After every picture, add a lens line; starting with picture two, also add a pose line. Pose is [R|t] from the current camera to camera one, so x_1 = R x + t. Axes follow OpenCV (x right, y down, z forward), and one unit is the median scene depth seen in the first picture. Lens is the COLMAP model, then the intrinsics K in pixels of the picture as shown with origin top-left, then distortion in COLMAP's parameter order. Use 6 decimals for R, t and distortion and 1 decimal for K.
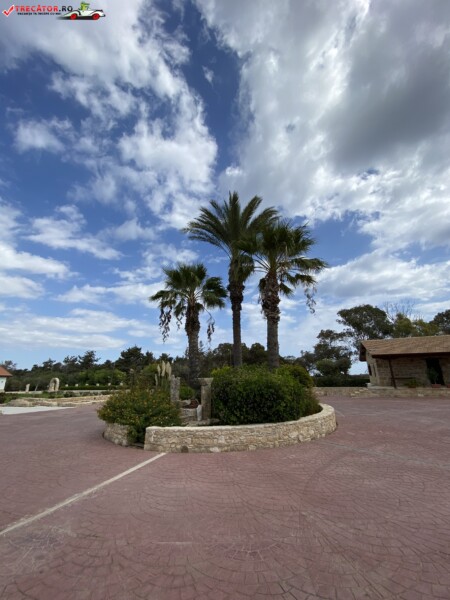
lens RADIAL K [[243.5, 0, 224.3], [0, 243.5, 293.3], [0, 0, 1]] dist [0.025850, -0.023011]
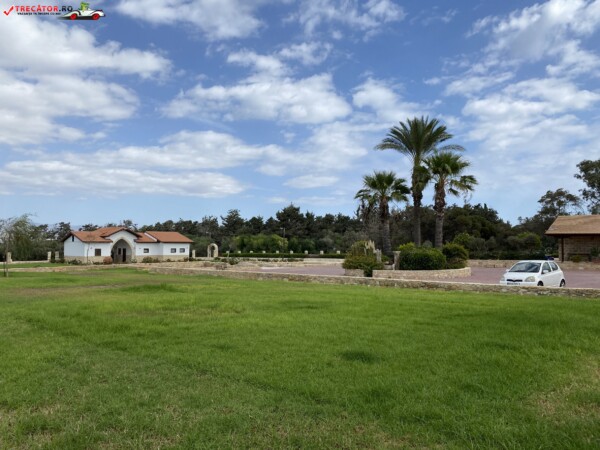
lens RADIAL K [[460.3, 0, 300.0], [0, 460.3, 225.0], [0, 0, 1]] dist [0.065631, -0.003502]
pose [[0.968361, 0.007169, -0.249449, 0.059583], [0.064938, 0.957912, 0.279619, -0.574086], [0.240955, -0.286971, 0.927140, -1.559356]]
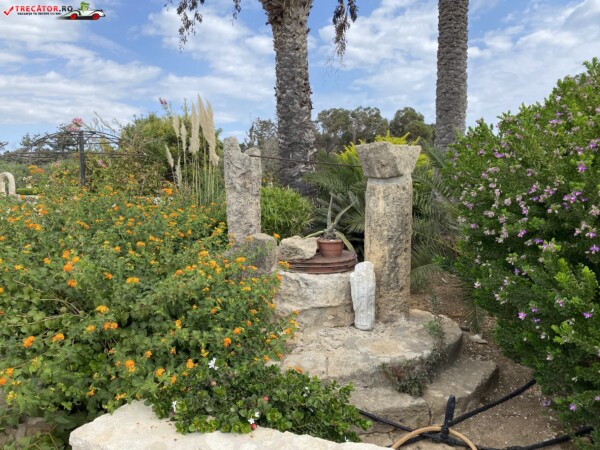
lens RADIAL K [[456.0, 0, 296.4], [0, 456.0, 217.1], [0, 0, 1]] dist [0.074856, -0.111875]
pose [[0.998523, 0.023007, -0.049224, -0.080938], [-0.001422, 0.916683, 0.399613, 0.150139], [0.054317, -0.398953, 0.915361, 0.371743]]
